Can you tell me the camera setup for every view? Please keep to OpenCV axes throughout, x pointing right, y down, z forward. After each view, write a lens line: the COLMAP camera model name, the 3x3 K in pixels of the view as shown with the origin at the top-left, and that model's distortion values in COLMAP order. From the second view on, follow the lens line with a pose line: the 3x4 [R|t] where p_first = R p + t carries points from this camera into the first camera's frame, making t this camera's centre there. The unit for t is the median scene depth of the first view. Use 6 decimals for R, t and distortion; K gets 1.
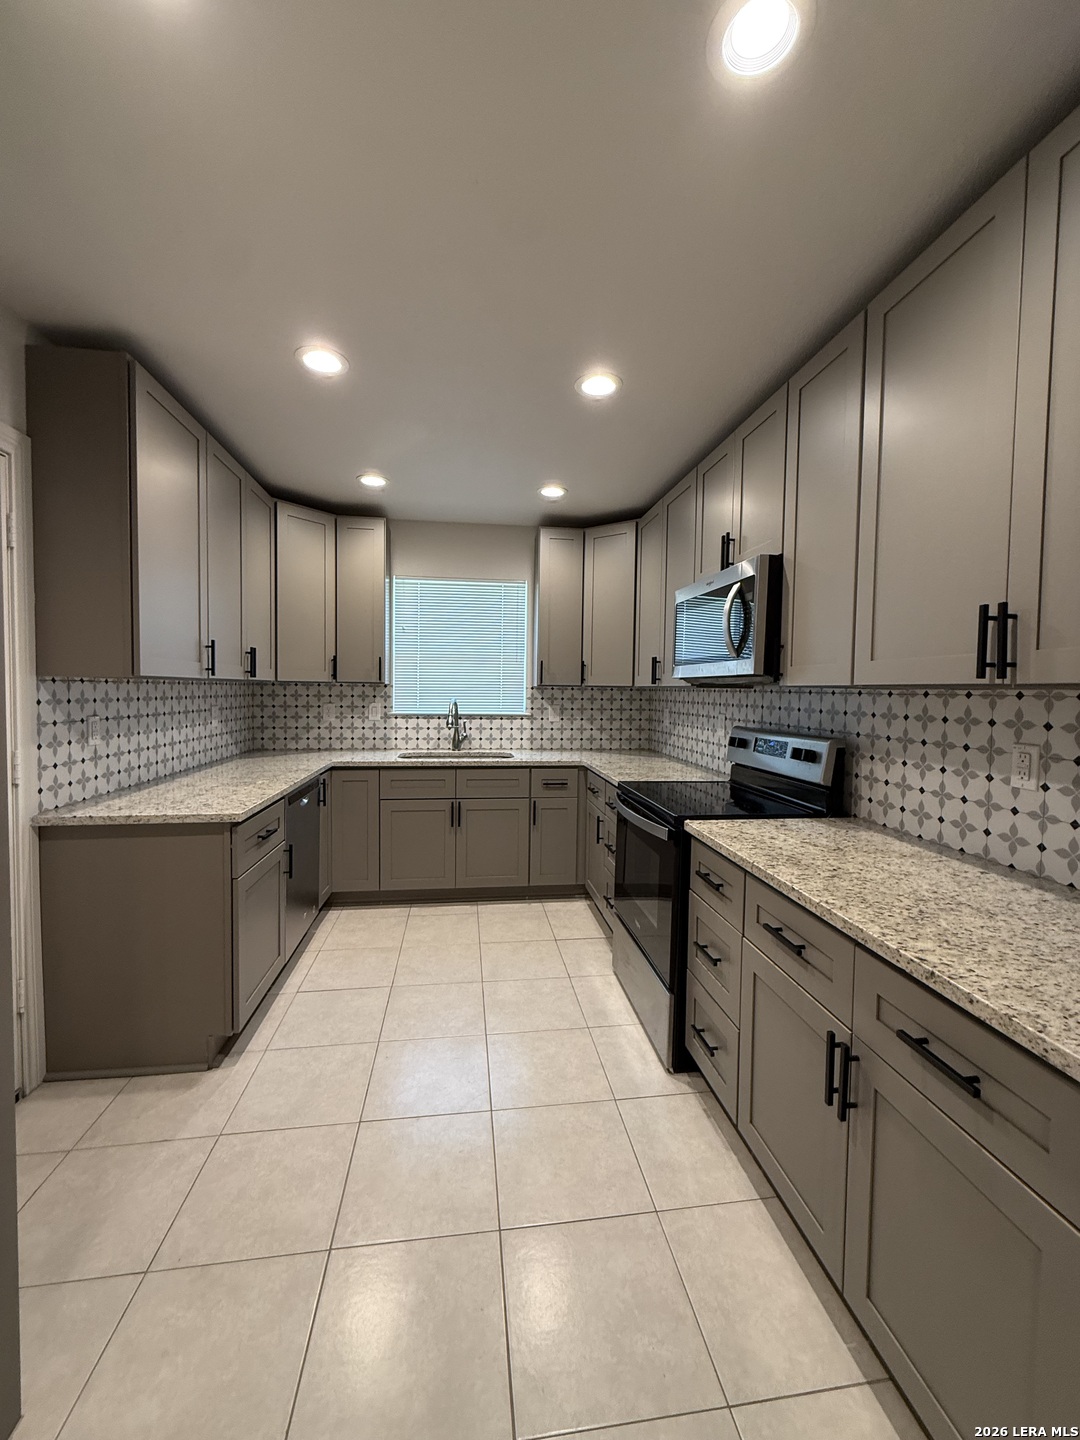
lens RADIAL K [[574.2, 0, 542.2], [0, 574.2, 713.5], [0, 0, 1]] dist [-0.001333, 0.000350]
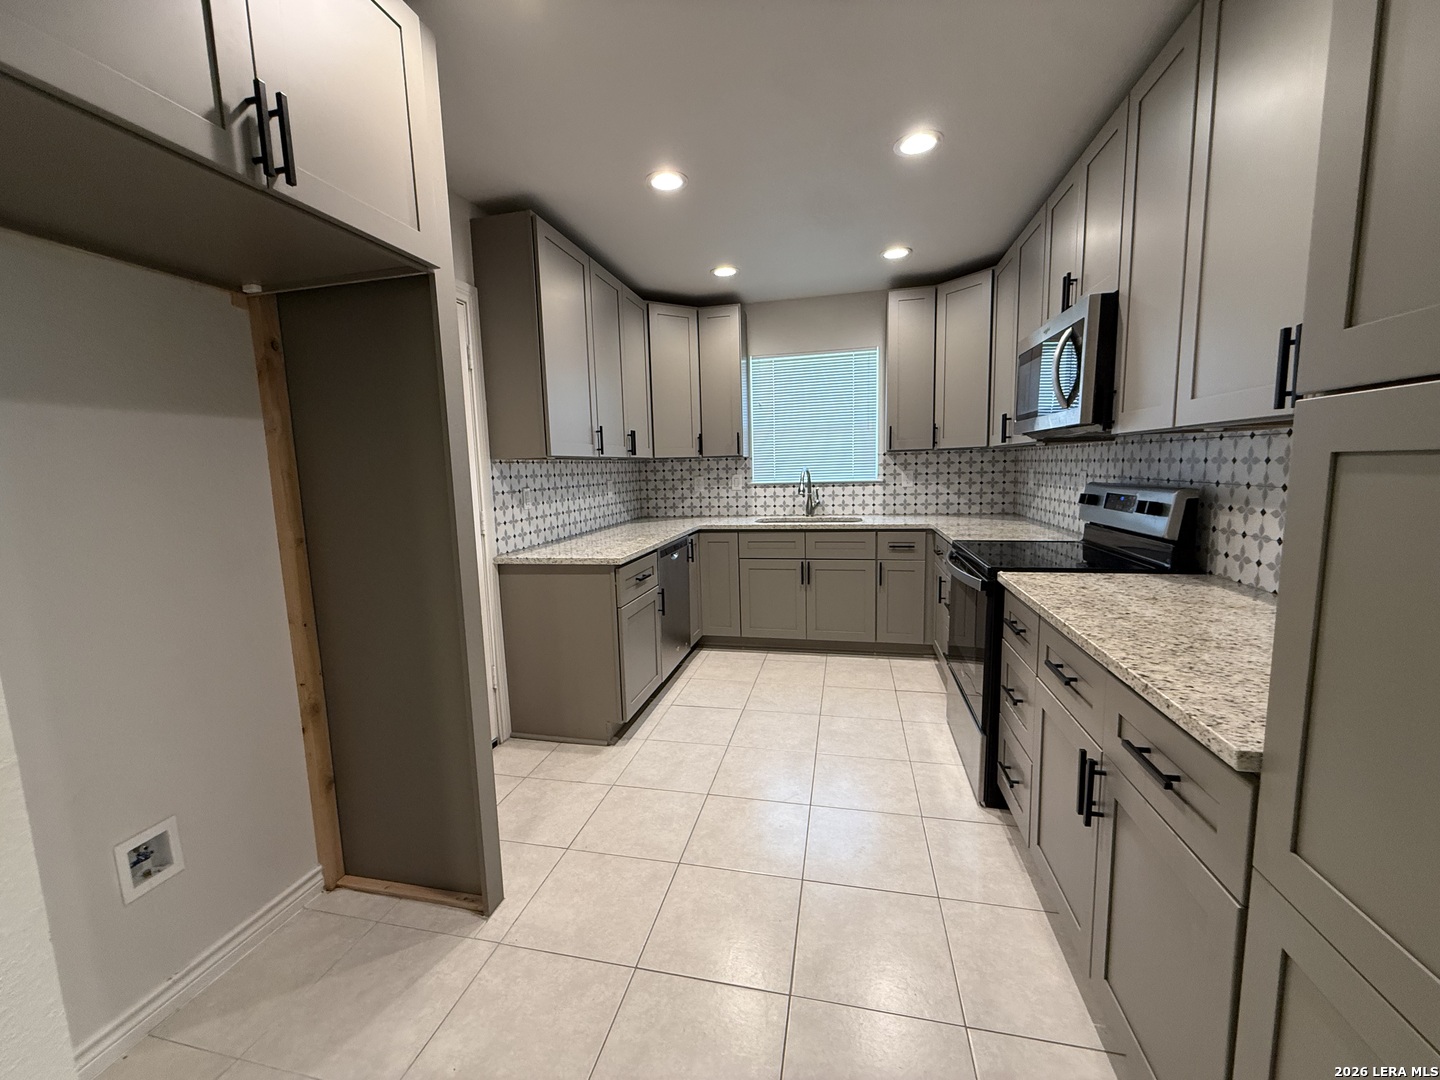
lens RADIAL K [[574.2, 0, 713.8], [0, 574.2, 538.1], [0, 0, 1]] dist [-0.001333, 0.000350]
pose [[0.932582, 0.003193, -0.360944, 0.077355], [0.027439, 0.996440, 0.079709, 0.016036], [0.359913, -0.084239, 0.929175, -0.072555]]
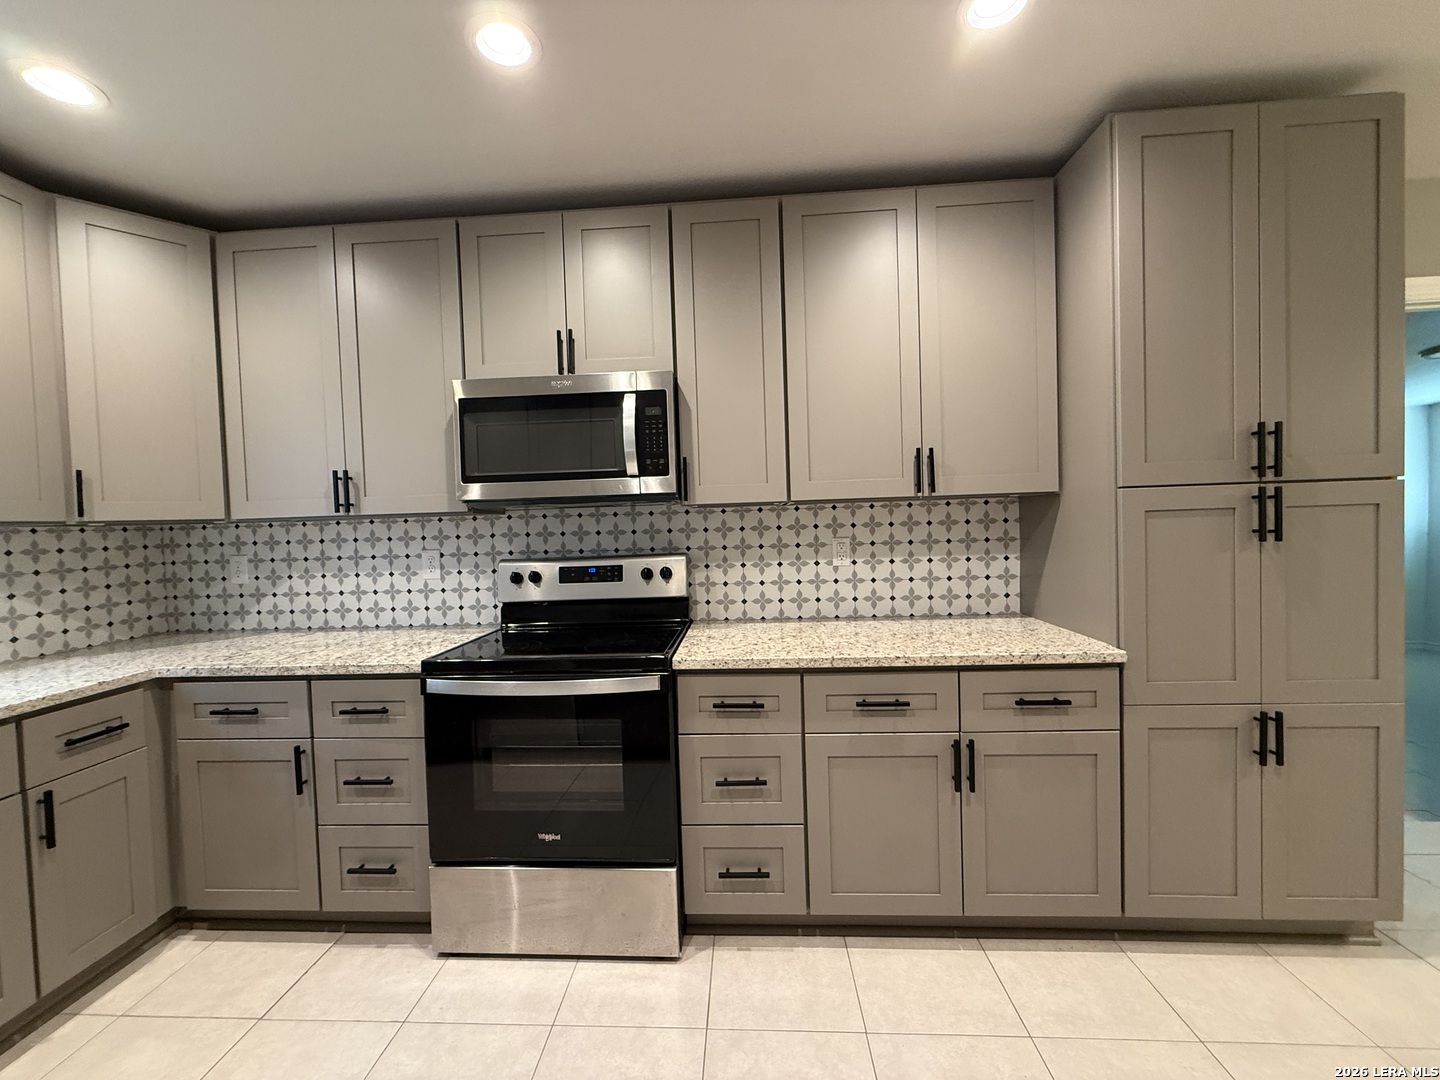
lens RADIAL K [[574.2, 0, 713.8], [0, 574.2, 538.1], [0, 0, 1]] dist [-0.001333, 0.000350]
pose [[0.197960, -0.050407, 0.978913, -0.310885], [0.076869, 0.996400, 0.035762, -0.011588], [-0.977191, 0.068168, 0.201122, 0.404125]]
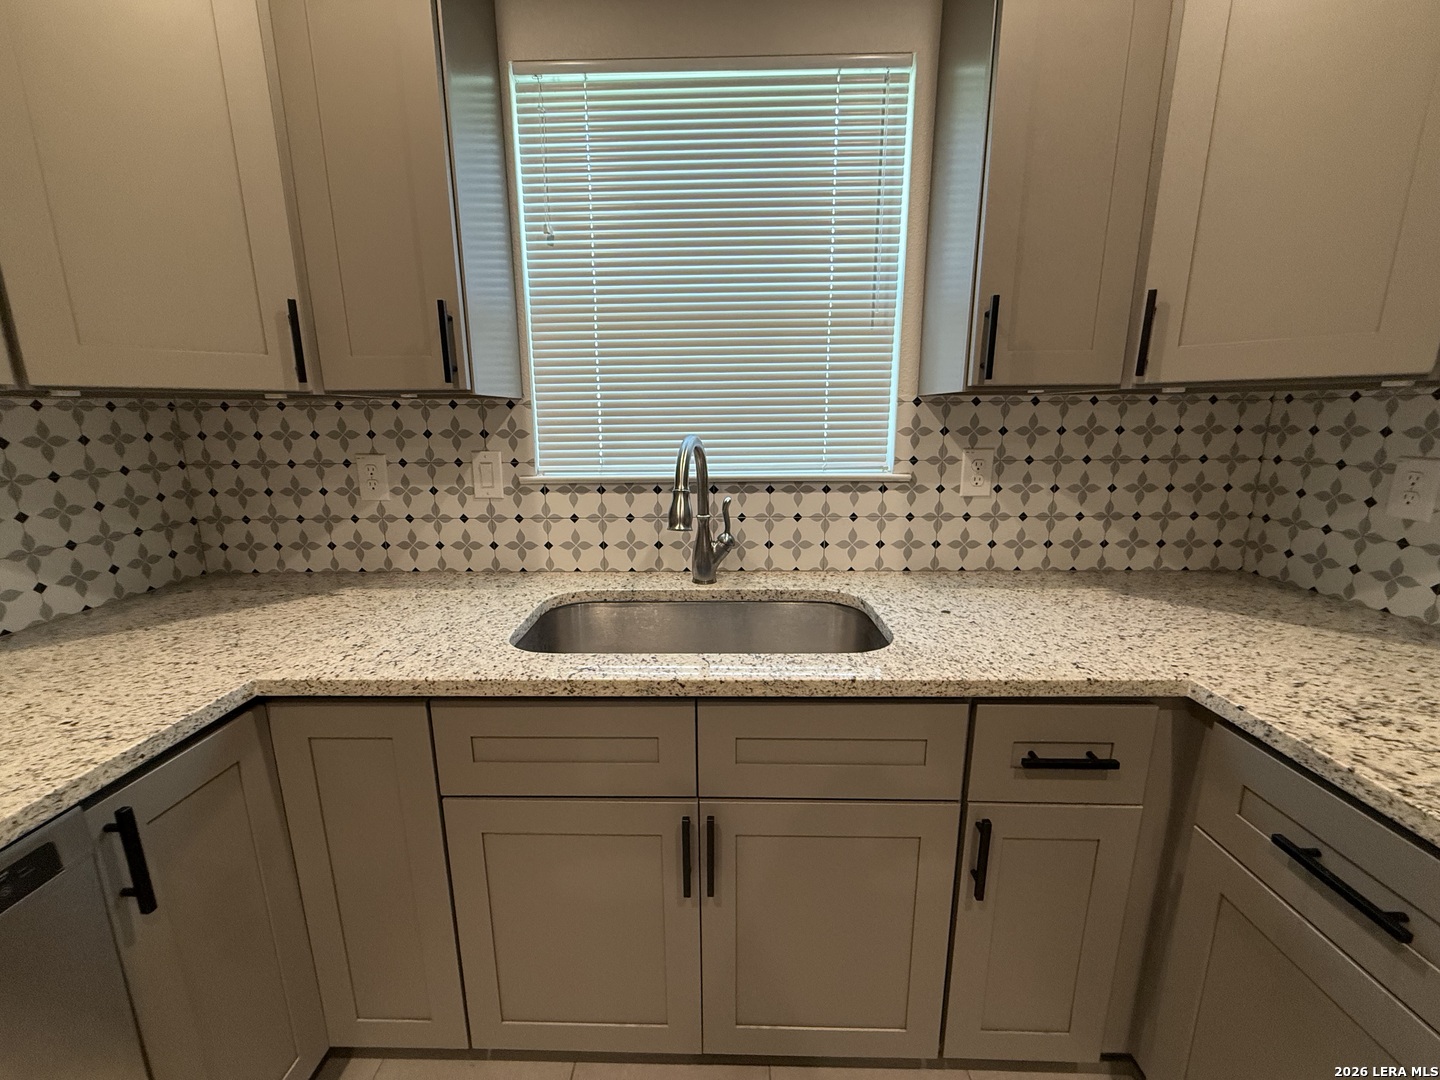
lens RADIAL K [[574.2, 0, 713.8], [0, 574.2, 538.1], [0, 0, 1]] dist [-0.001333, 0.000350]
pose [[0.987583, 0.011310, -0.156693, -0.095478], [0.014573, 0.986510, 0.163054, -0.023752], [0.156423, -0.163313, 0.974095, 0.713277]]
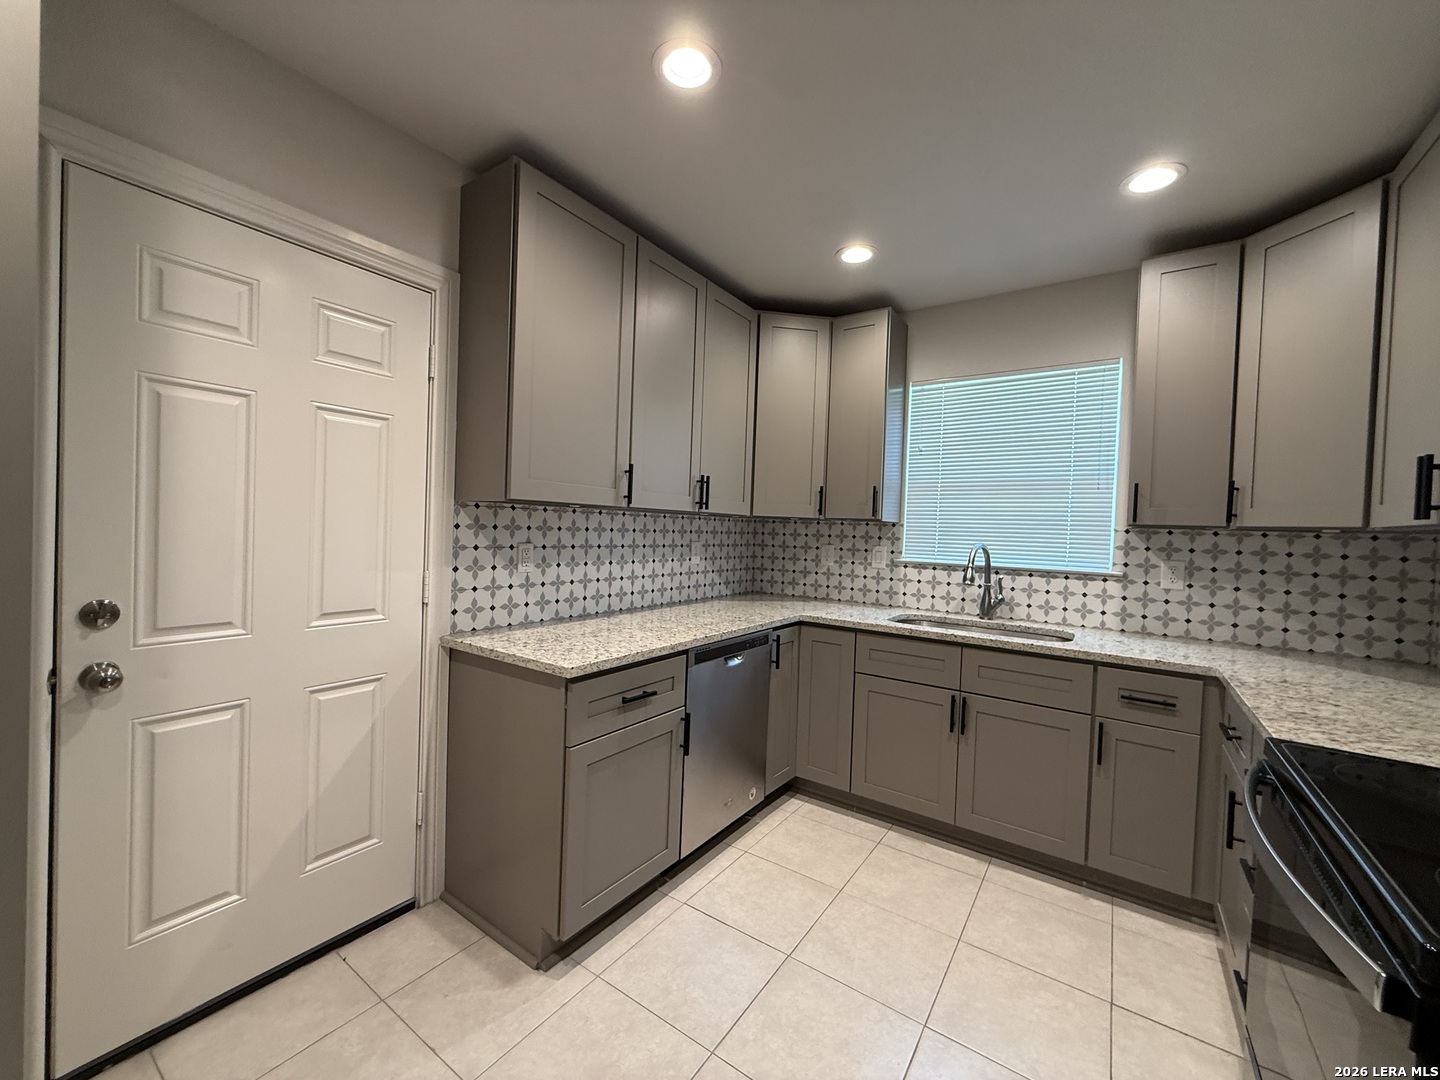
lens RADIAL K [[574.2, 0, 713.8], [0, 574.2, 538.1], [0, 0, 1]] dist [-0.001333, 0.000350]
pose [[0.731478, 0.023942, -0.681445, 0.087490], [-0.053382, 0.998327, -0.022226, 0.000131], [0.679773, 0.052635, 0.731532, 0.290287]]
